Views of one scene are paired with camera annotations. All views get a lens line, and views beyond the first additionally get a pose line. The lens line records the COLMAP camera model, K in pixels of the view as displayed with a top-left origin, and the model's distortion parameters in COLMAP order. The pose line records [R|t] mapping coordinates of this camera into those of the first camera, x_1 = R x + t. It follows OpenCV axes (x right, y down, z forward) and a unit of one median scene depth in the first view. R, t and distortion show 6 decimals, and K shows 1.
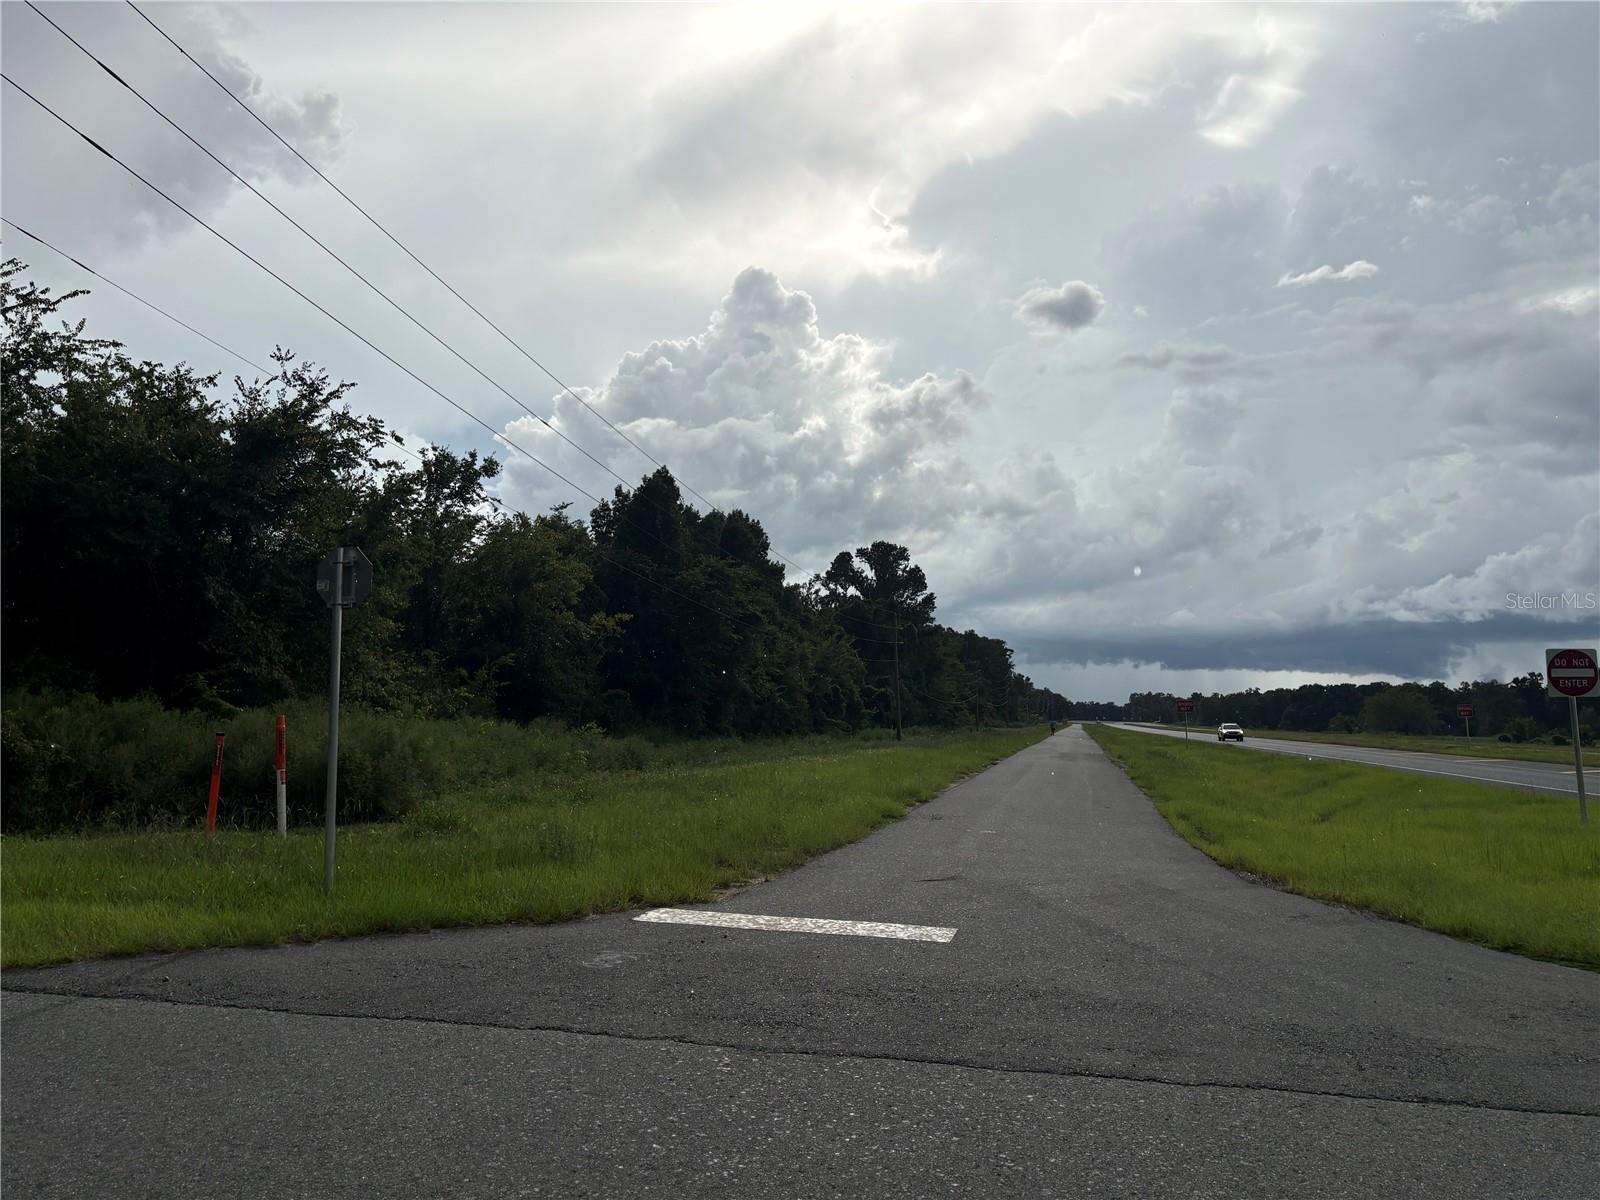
lens RADIAL K [[1216.6, 0, 821.8], [0, 1216.6, 601.5], [0, 0, 1]] dist [0.074983, -0.098423]
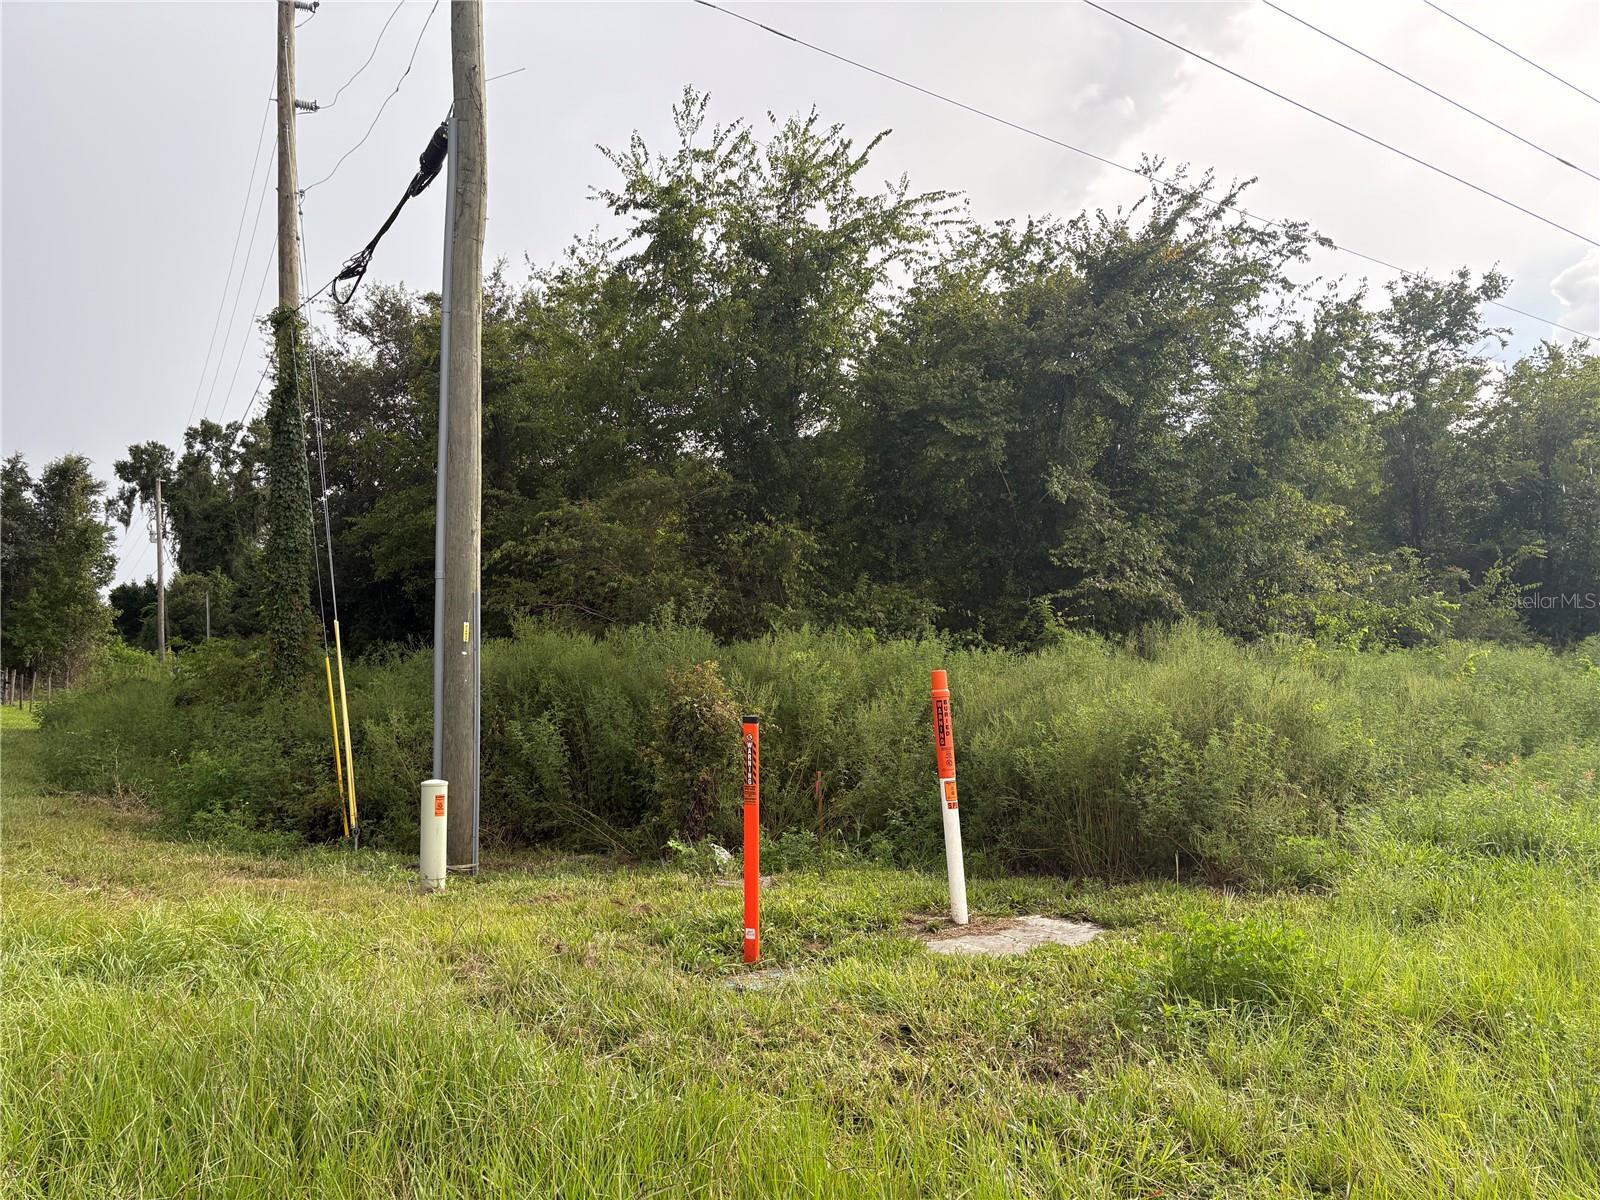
lens RADIAL K [[1220.2, 0, 797.0], [0, 1220.2, 613.9], [0, 0, 1]] dist [0.076457, -0.079534]
pose [[0.691659, -0.042746, -0.720958, -0.037589], [0.098773, 0.994466, 0.035797, 0.014139], [0.715438, -0.095970, 0.692053, 0.191136]]
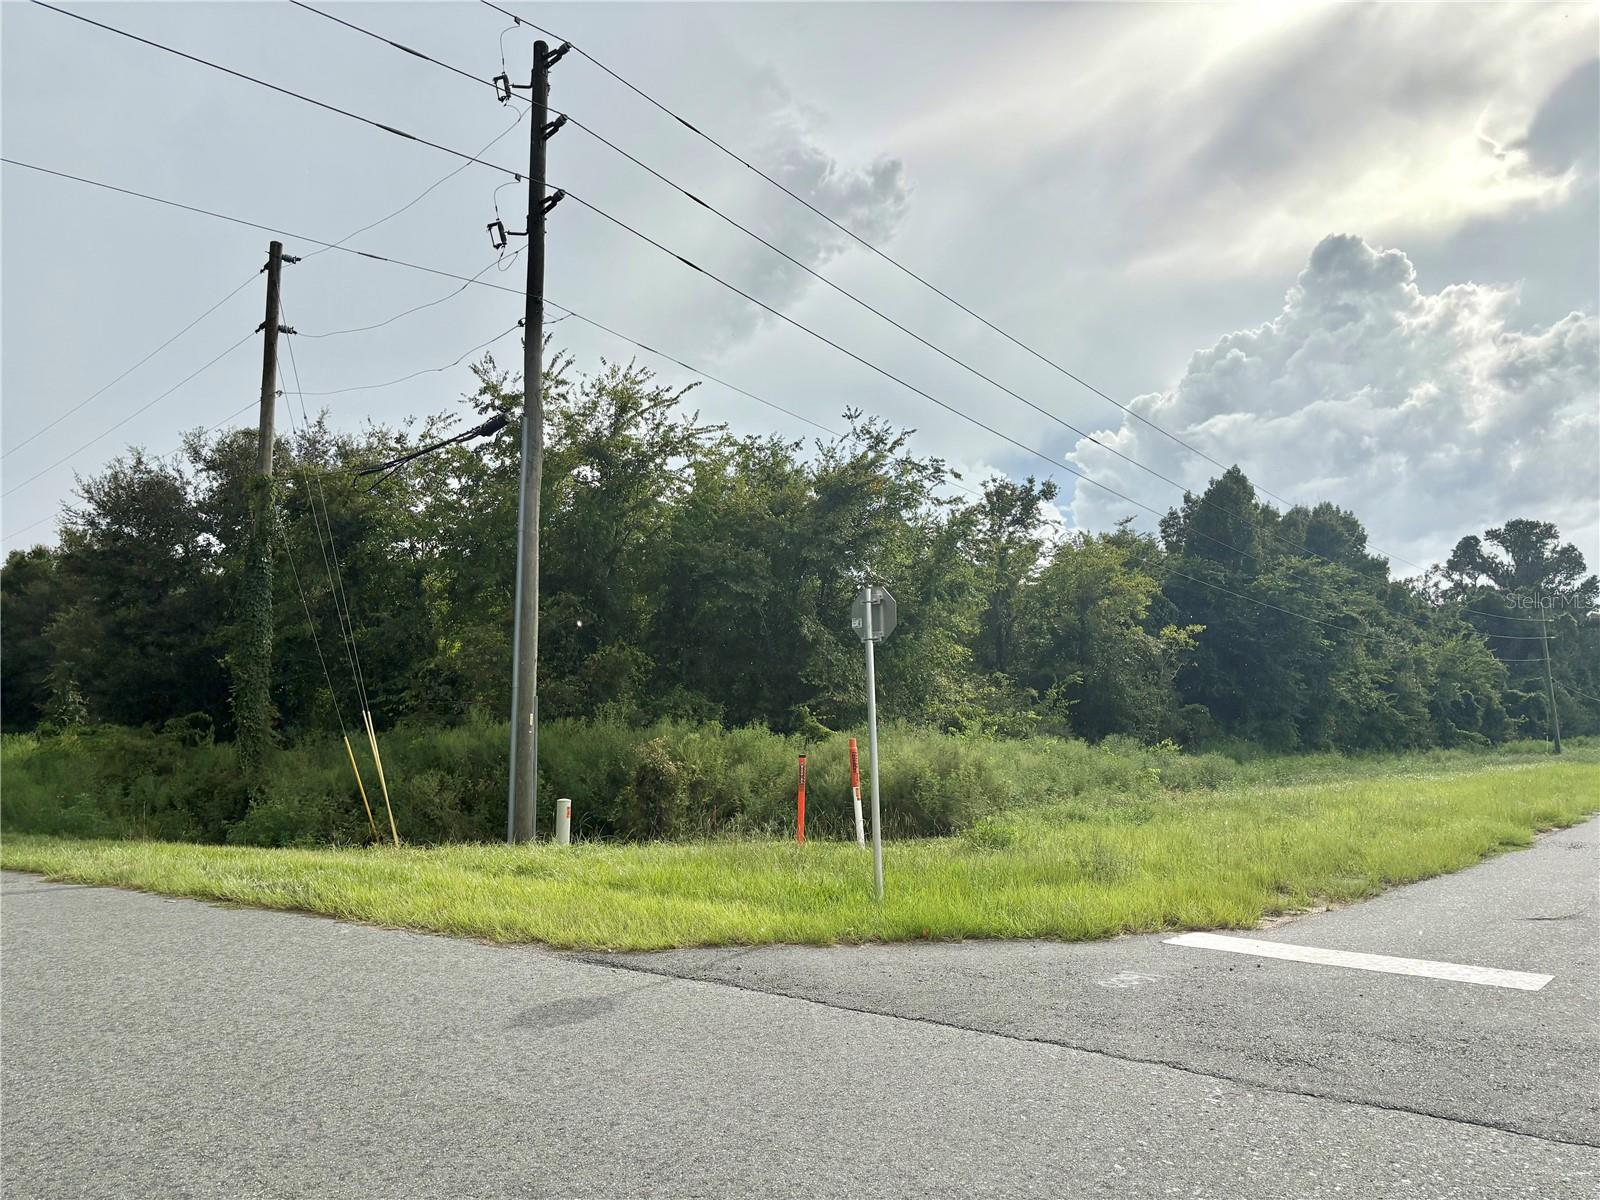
lens RADIAL K [[1220.2, 0, 797.0], [0, 1220.2, 613.9], [0, 0, 1]] dist [0.076457, -0.079534]
pose [[0.882496, -0.069368, -0.465176, 0.011828], [0.067714, 0.997498, -0.020288, -0.000565], [0.465420, -0.013595, 0.884985, -0.001443]]
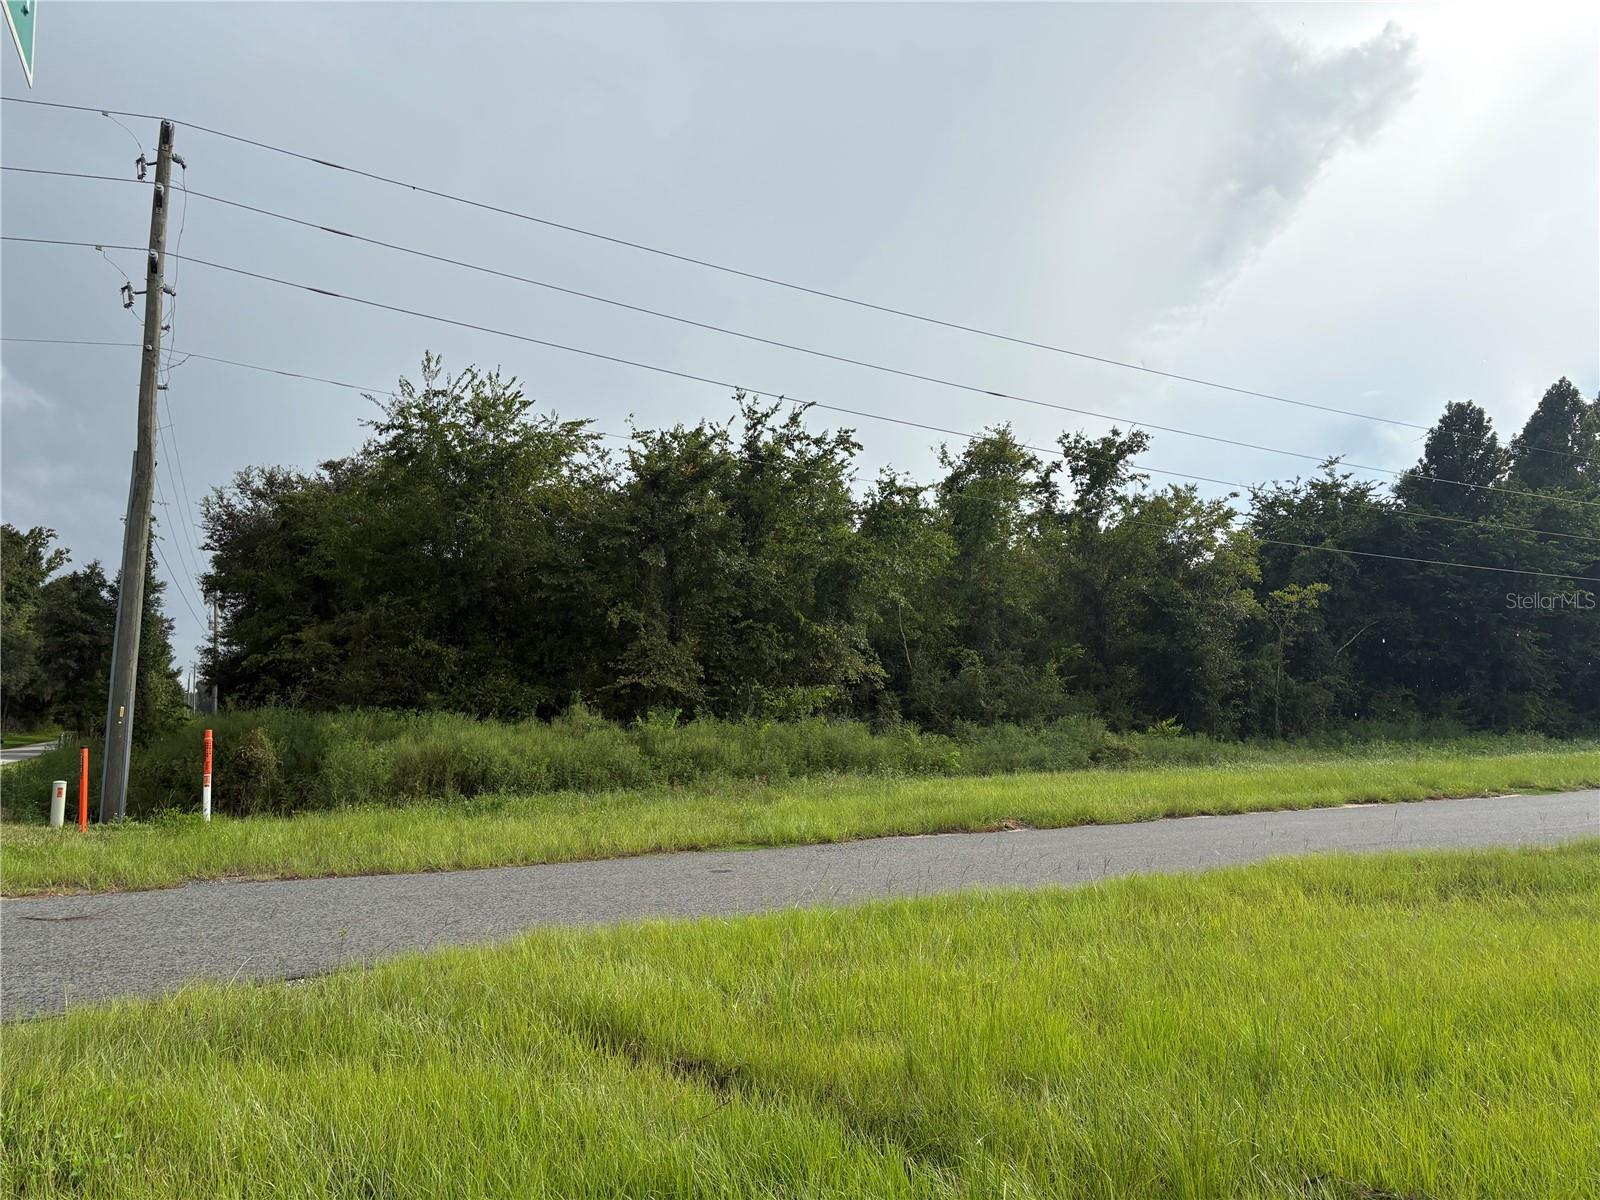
lens RADIAL K [[1220.2, 0, 797.0], [0, 1220.2, 613.9], [0, 0, 1]] dist [0.076457, -0.079534]
pose [[0.623001, -0.087186, -0.777347, 0.275584], [0.099038, 0.994563, -0.032175, 0.023359], [0.775926, -0.056942, 0.628248, 0.214573]]
